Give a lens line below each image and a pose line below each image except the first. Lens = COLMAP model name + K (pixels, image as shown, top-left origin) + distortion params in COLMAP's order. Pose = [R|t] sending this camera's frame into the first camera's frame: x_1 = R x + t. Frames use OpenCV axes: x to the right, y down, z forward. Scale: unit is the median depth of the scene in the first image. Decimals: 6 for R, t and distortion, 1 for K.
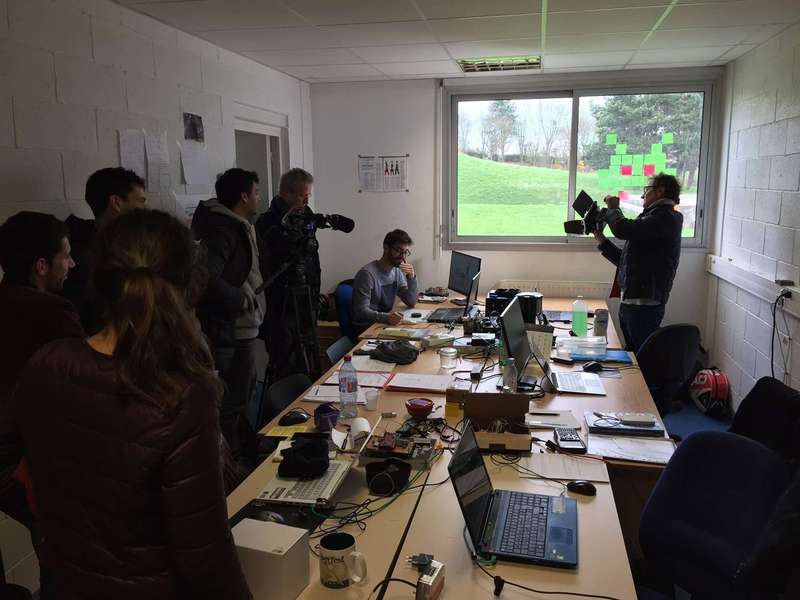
lens RADIAL K [[682.5, 0, 400.0], [0, 682.5, 300.0], [0, 0, 1]] dist [0.084848, -0.124799]
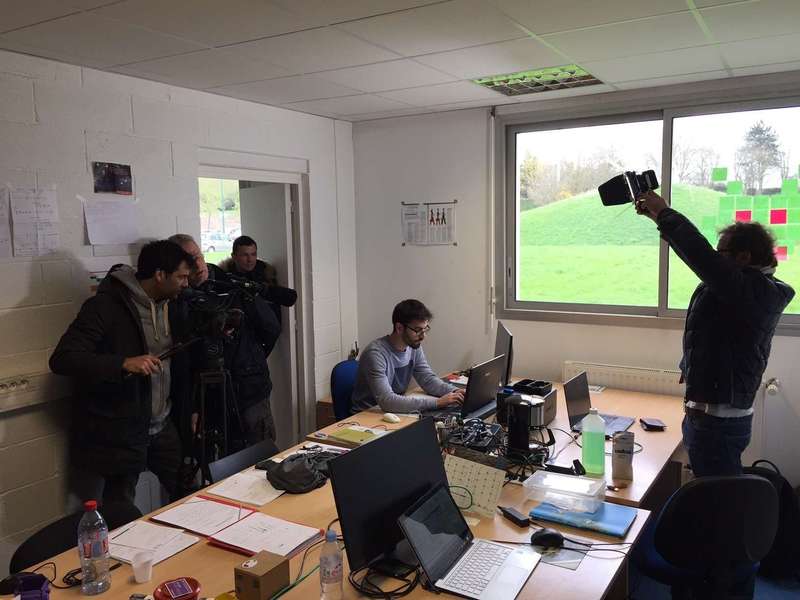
lens RADIAL K [[682.5, 0, 400.0], [0, 682.5, 300.0], [0, 0, 1]] dist [0.084848, -0.124799]
pose [[0.943772, 0.028437, -0.329371, 0.233323], [-0.046811, 0.997750, -0.047989, -0.054659], [0.327265, 0.060709, 0.942980, 0.229431]]
